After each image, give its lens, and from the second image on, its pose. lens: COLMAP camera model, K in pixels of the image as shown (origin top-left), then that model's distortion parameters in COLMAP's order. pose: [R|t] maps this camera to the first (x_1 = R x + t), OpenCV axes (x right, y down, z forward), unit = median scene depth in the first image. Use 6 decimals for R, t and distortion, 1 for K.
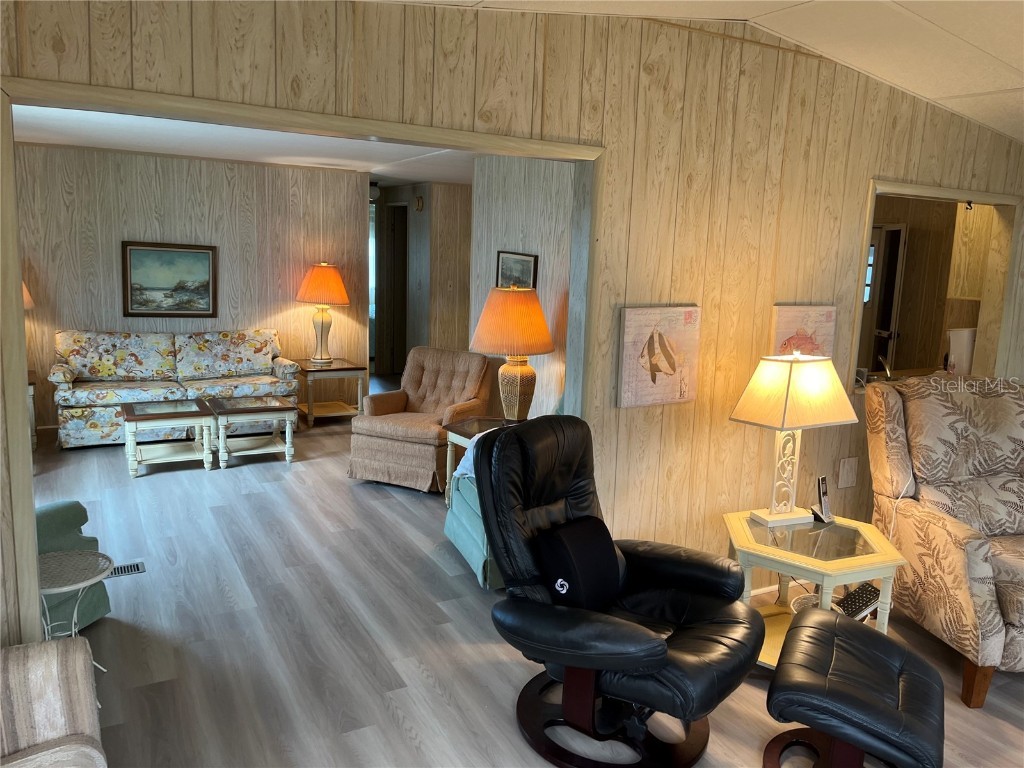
lens RADIAL K [[793.9, 0, 518.9], [0, 793.9, 387.4], [0, 0, 1]] dist [0.067387, -0.100861]
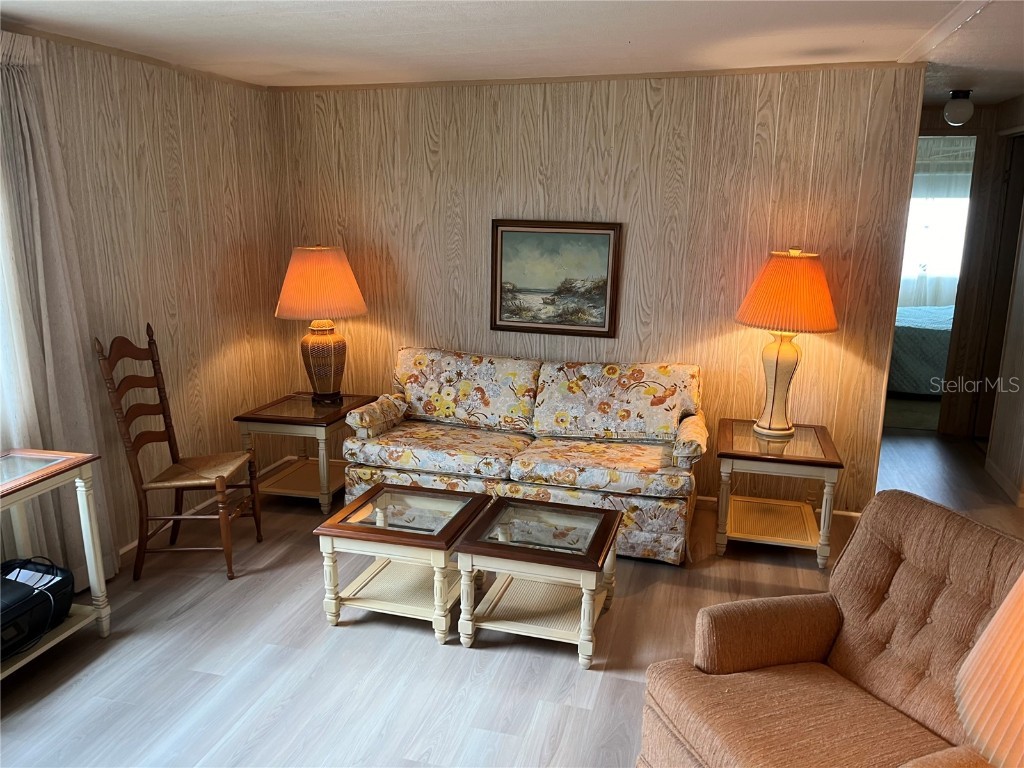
lens RADIAL K [[771.7, 0, 524.7], [0, 771.7, 384.2], [0, 0, 1]] dist [0.076055, -0.107159]
pose [[0.710299, 0.123092, -0.693054, -0.005228], [-0.098448, 0.992286, 0.075340, -0.093722], [0.696982, 0.014716, 0.716938, 0.539111]]
